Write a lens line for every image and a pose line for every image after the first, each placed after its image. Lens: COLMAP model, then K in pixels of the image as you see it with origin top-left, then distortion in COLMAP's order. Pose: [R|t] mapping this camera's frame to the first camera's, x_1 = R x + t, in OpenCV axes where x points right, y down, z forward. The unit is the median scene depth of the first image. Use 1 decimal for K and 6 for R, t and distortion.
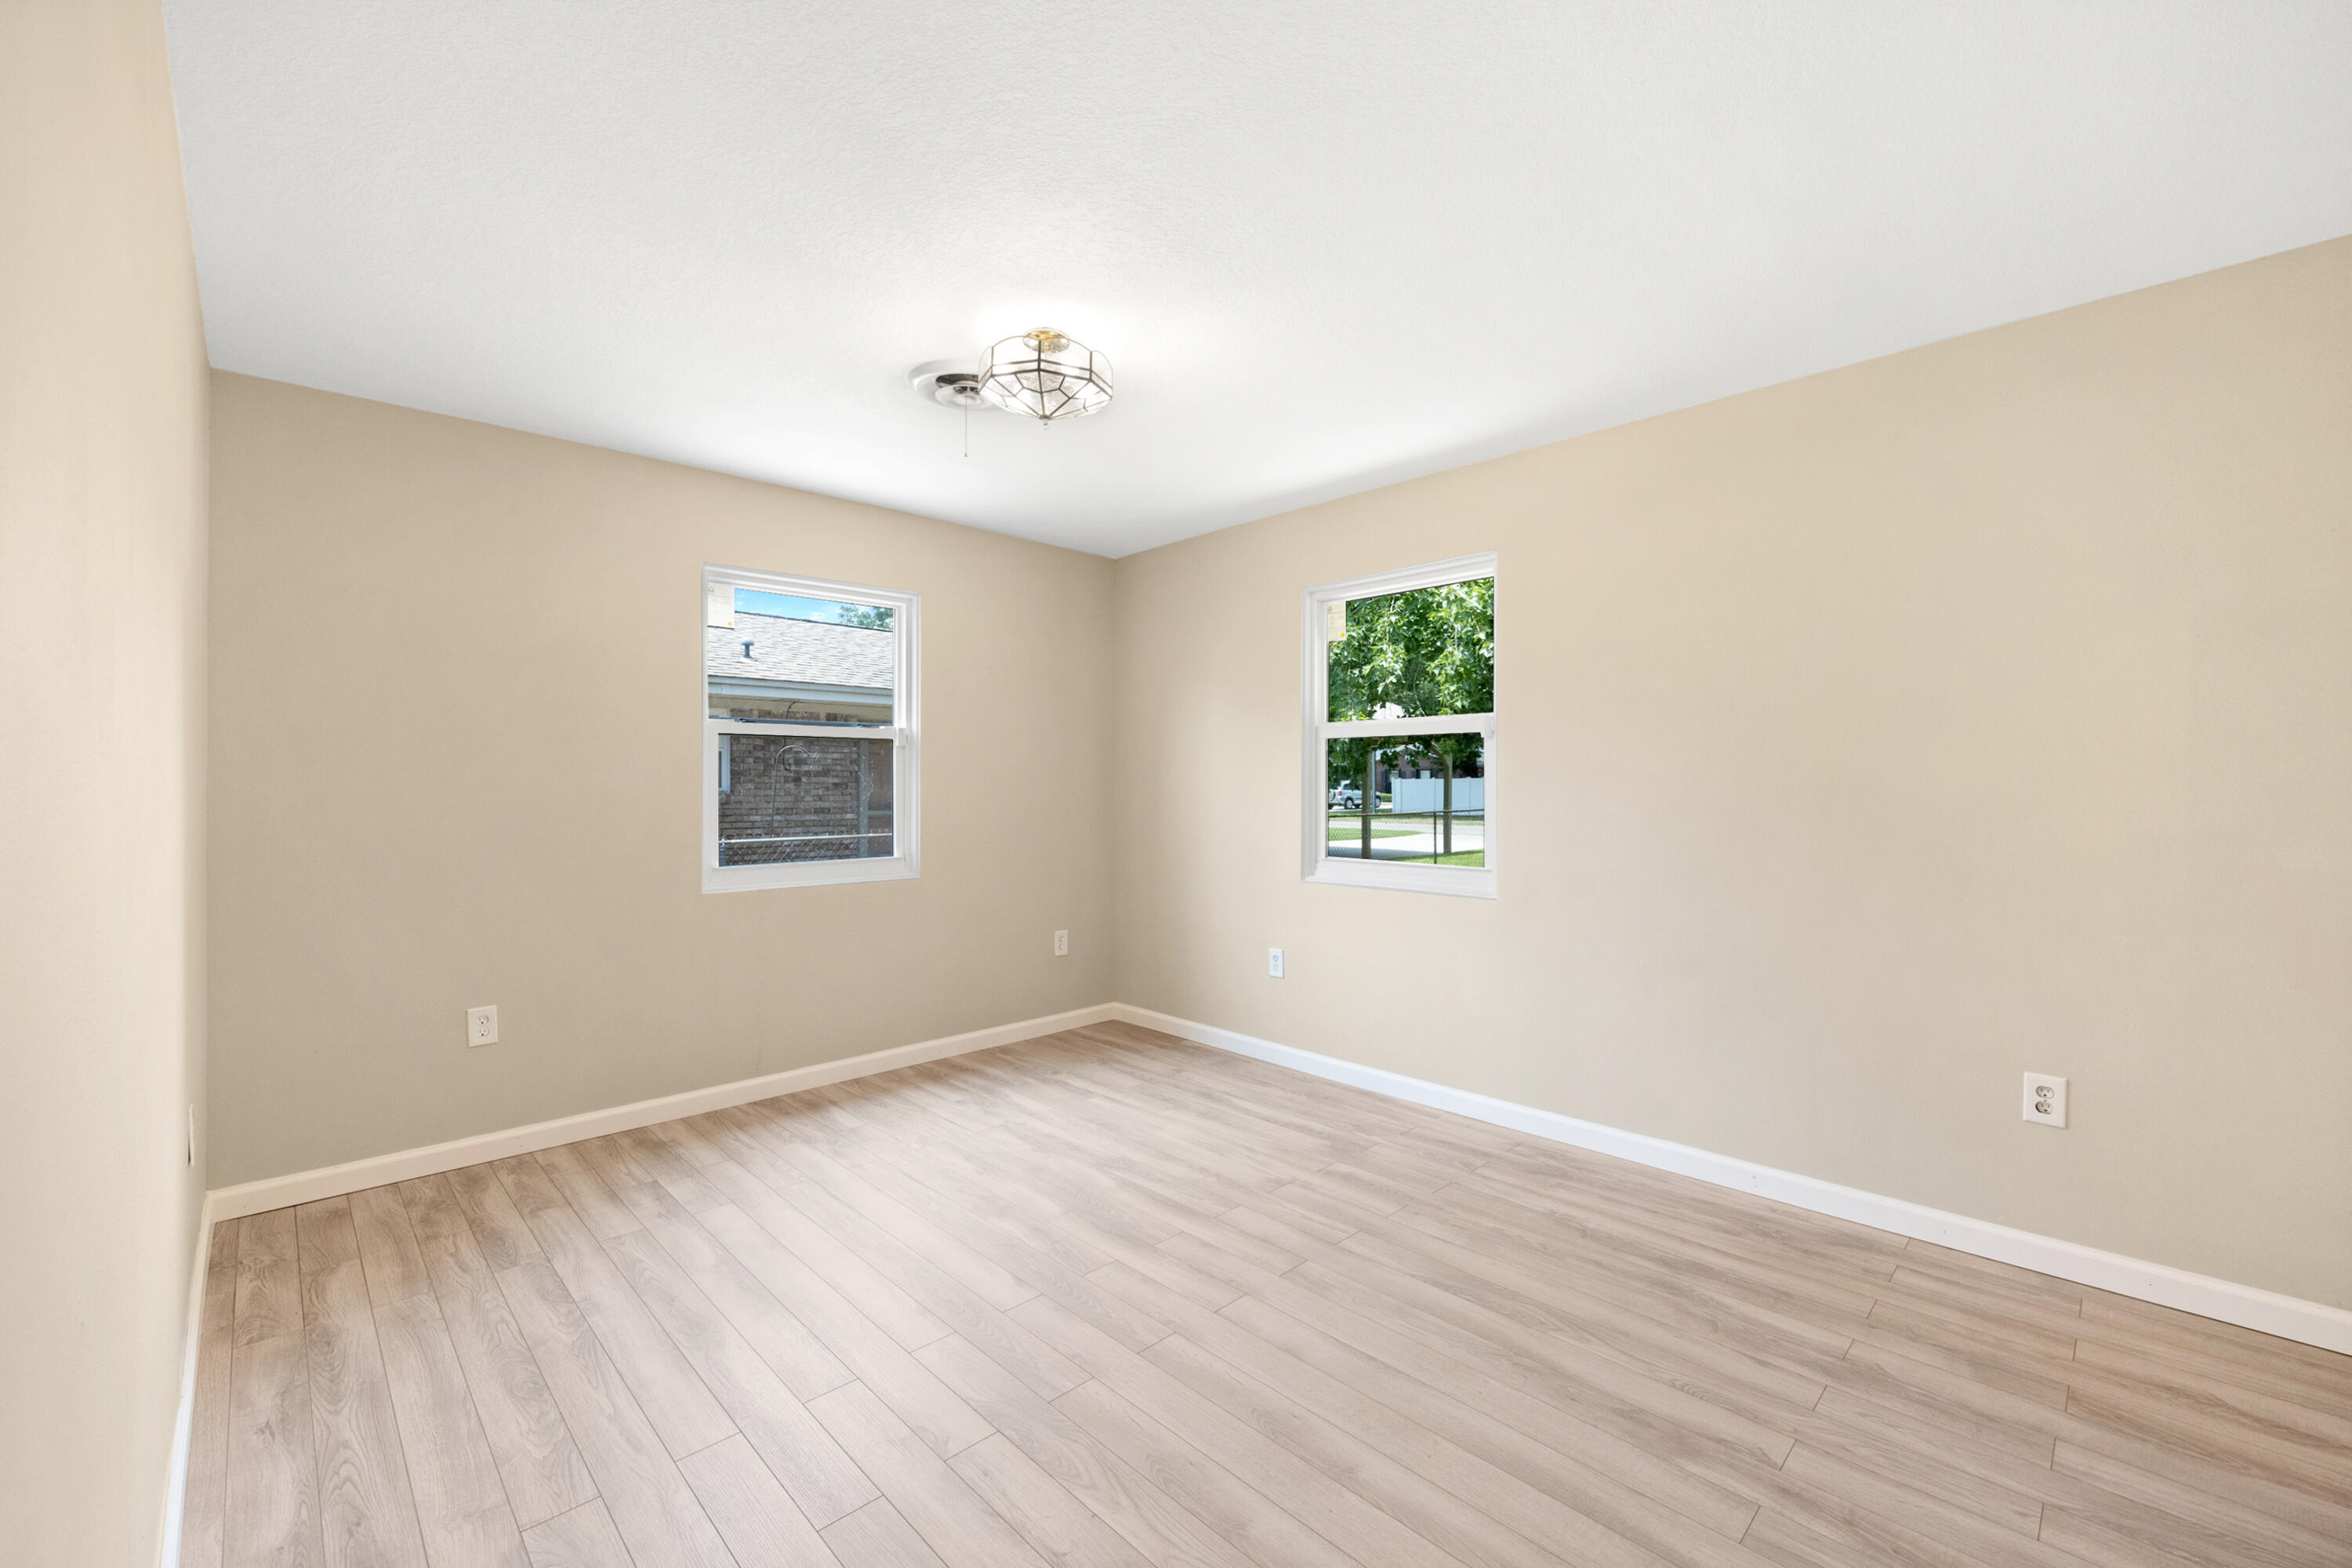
lens RADIAL K [[962.1, 0, 1177.4], [0, 962.1, 786.2], [0, 0, 1]] dist [0.001630, -0.000096]
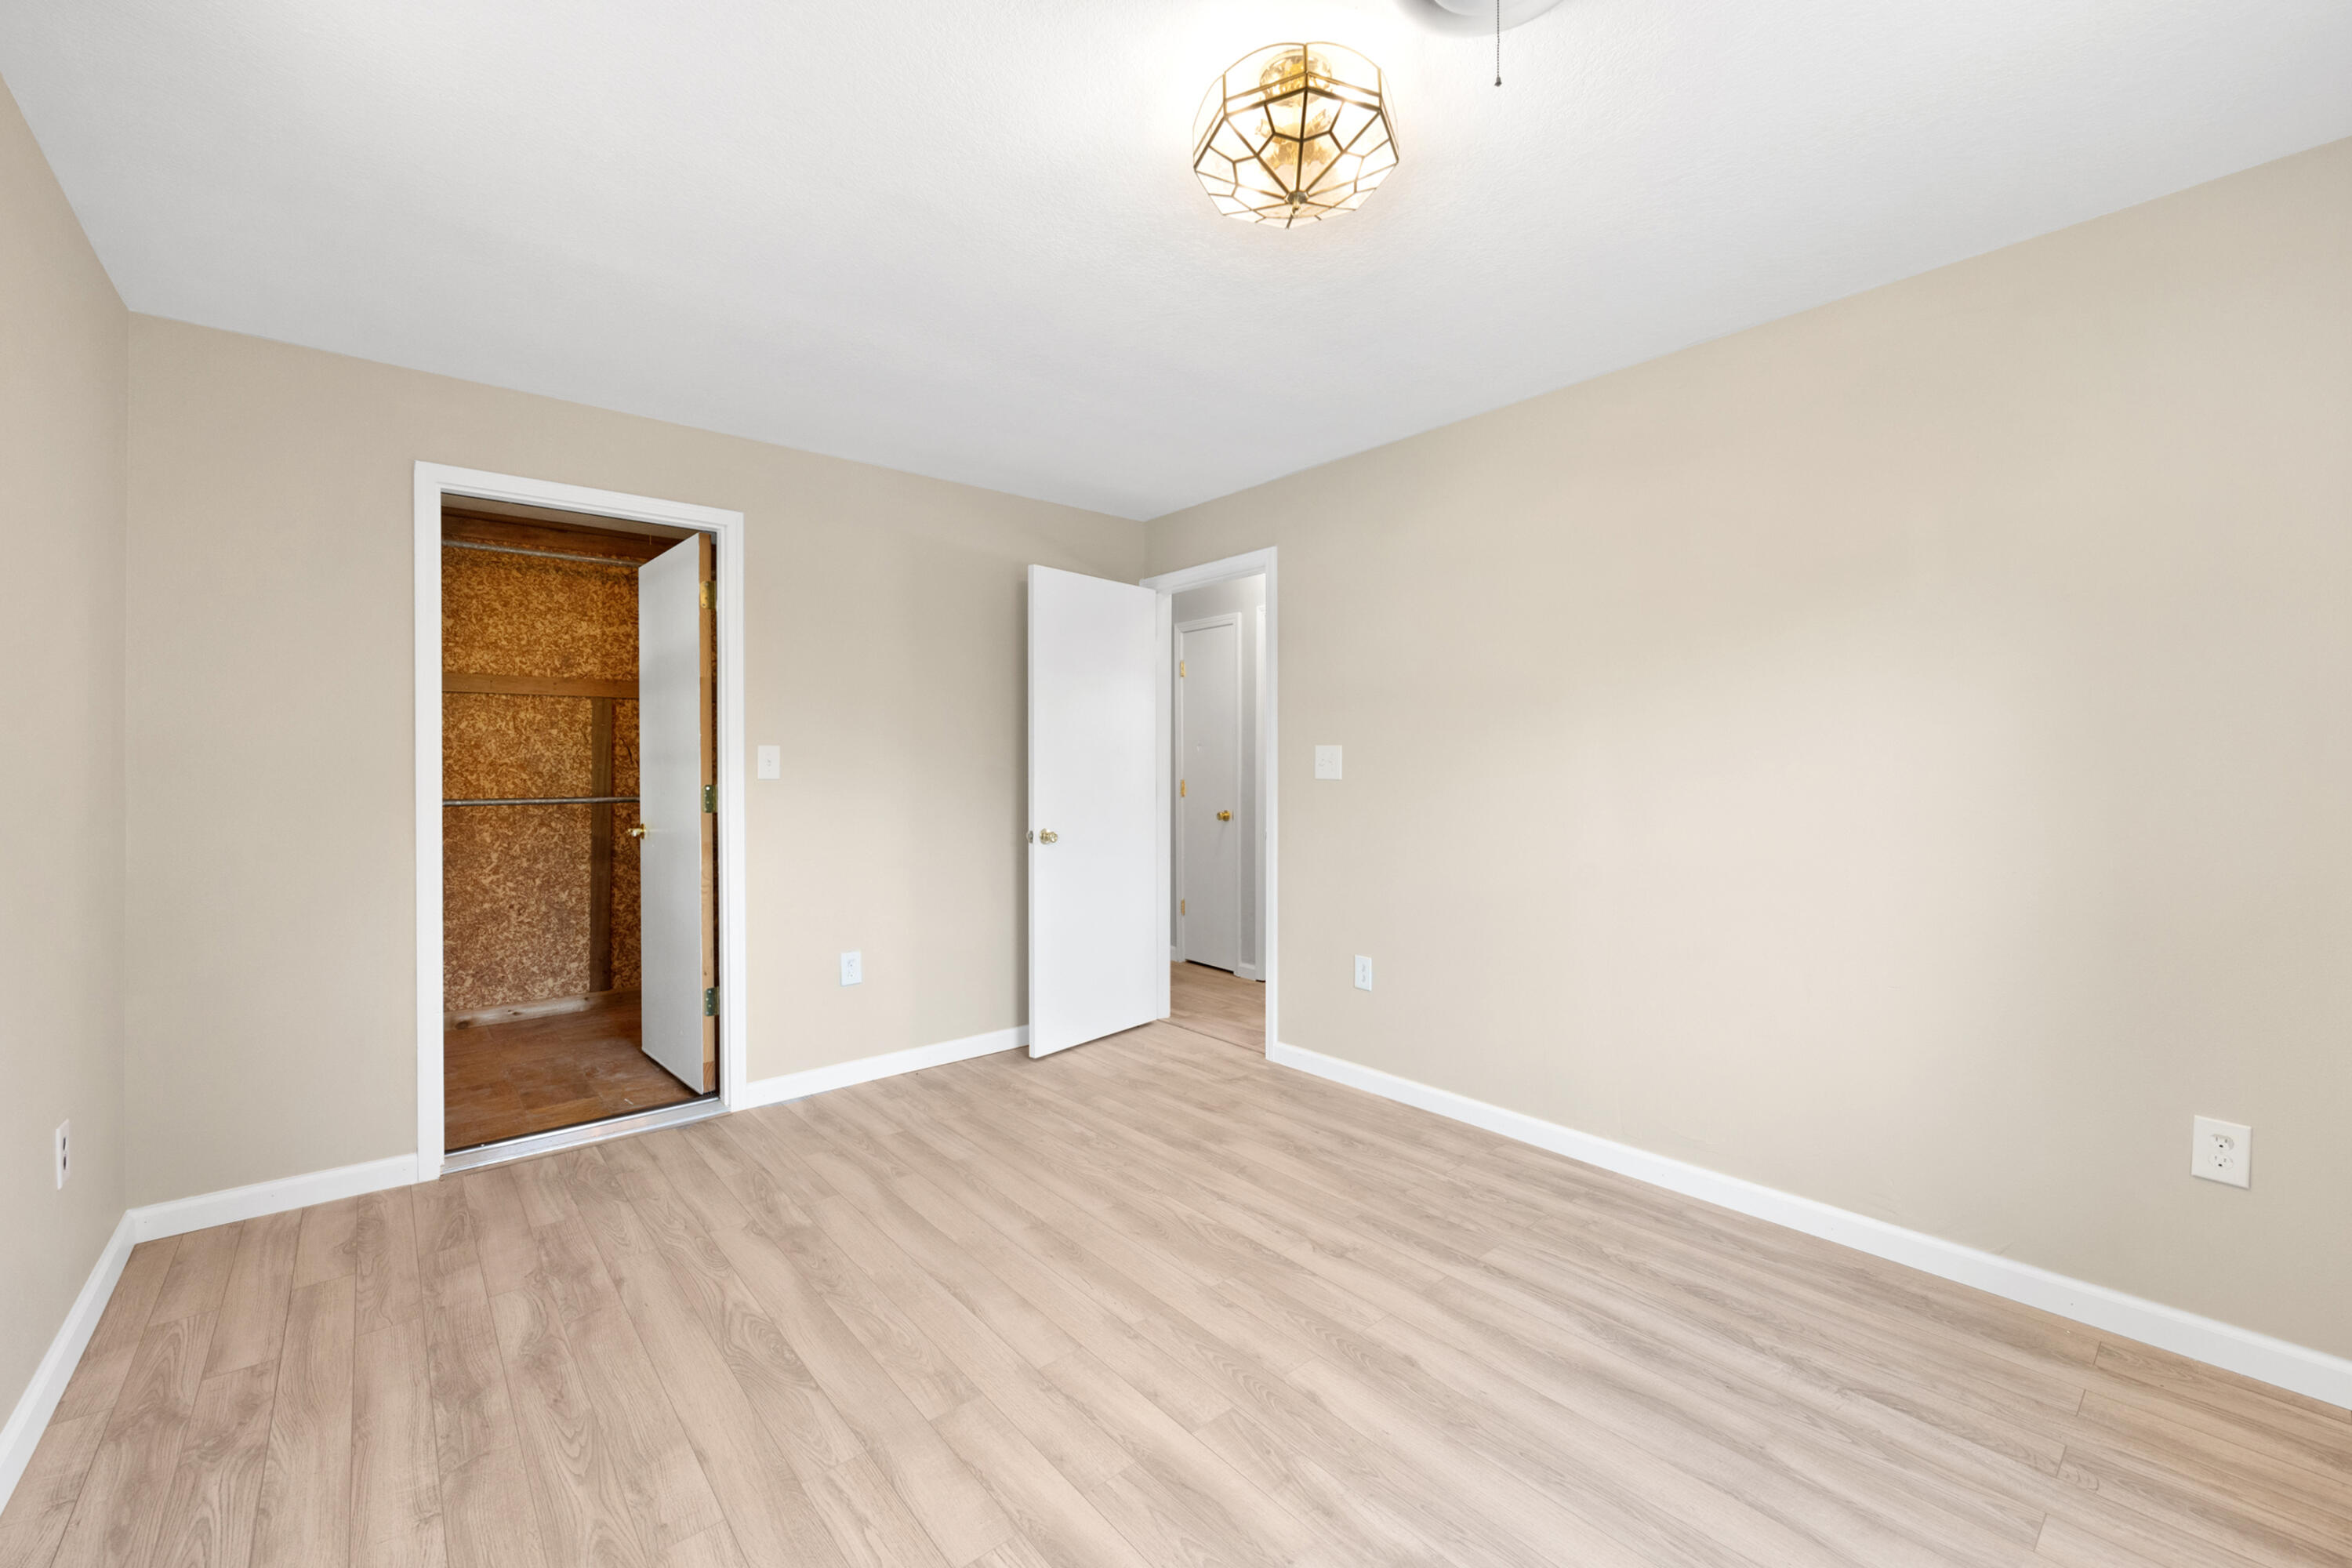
lens RADIAL K [[962.1, 0, 1181.1], [0, 962.1, 783.4], [0, 0, 1]] dist [0.001630, -0.000096]
pose [[-0.997825, 0.005374, 0.065697, -0.116190], [0.006632, 0.999798, 0.018948, -0.001009], [-0.065582, 0.019342, -0.997660, 1.891698]]
